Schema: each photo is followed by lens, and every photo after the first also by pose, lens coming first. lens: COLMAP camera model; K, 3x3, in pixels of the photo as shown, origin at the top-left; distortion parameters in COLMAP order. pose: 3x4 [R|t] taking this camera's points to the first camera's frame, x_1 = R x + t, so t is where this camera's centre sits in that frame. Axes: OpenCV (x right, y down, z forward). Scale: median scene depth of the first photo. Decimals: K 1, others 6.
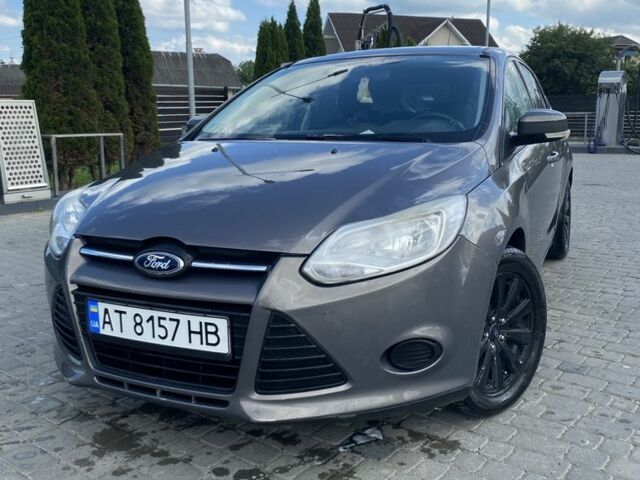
lens RADIAL K [[694.3, 0, 320.0], [0, 694.3, 240.0], [0, 0, 1]] dist [0.117169, -0.170667]
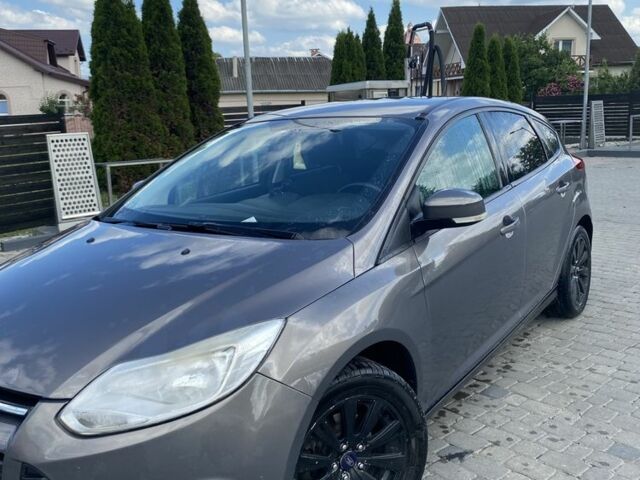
lens RADIAL K [[694.3, 0, 320.0], [0, 694.3, 240.0], [0, 0, 1]] dist [0.117169, -0.170667]
pose [[0.982891, 0.006250, -0.184080, 0.123423], [-0.004270, 0.999929, 0.011150, -0.051831], [0.184136, -0.010173, 0.982848, 0.041095]]
